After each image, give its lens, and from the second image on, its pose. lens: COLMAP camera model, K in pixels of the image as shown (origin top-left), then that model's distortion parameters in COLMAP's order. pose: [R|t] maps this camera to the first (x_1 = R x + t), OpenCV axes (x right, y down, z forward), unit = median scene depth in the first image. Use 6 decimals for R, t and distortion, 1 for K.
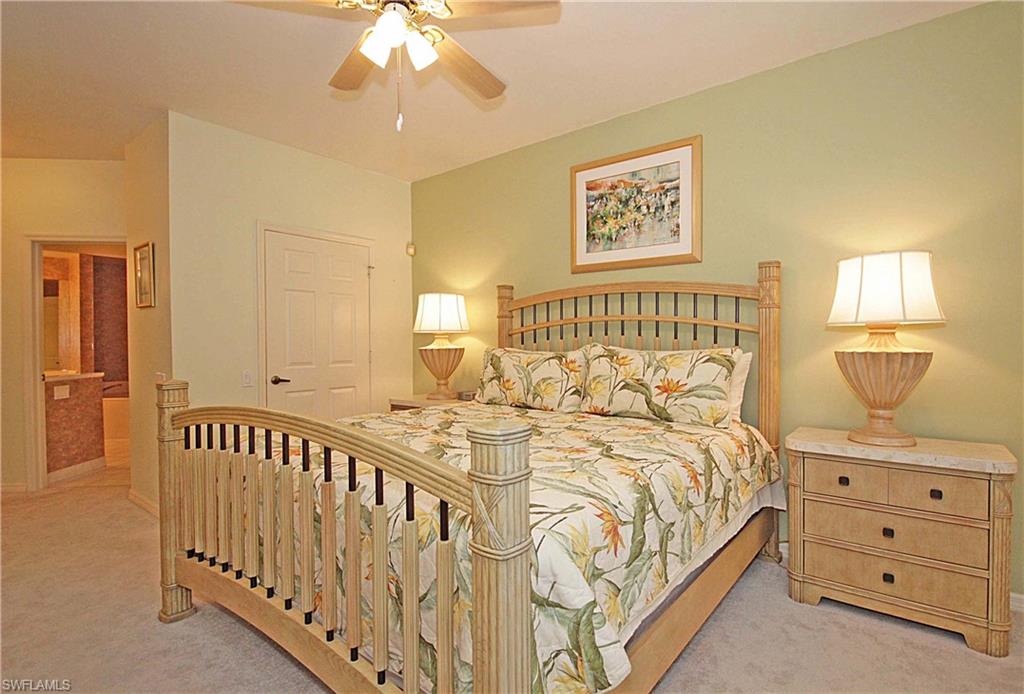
lens RADIAL K [[406.6, 0, 512.3], [0, 406.6, 350.4], [0, 0, 1]] dist [0.000121, -0.000010]
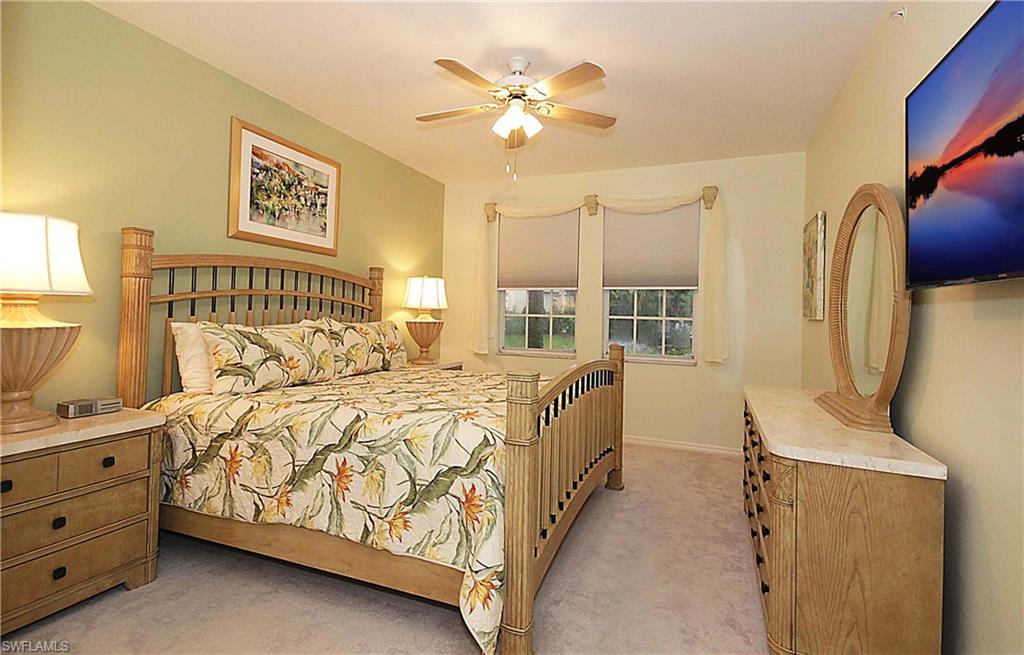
lens RADIAL K [[484.5, 0, 512.2], [0, 484.5, 321.5], [0, 0, 1]] dist [0.000616, 0.000072]
pose [[-0.196545, -0.008374, 0.980459, -1.080568], [0.014549, 0.999829, 0.011456, -0.013145], [-0.980387, 0.016516, -0.196389, 0.668186]]
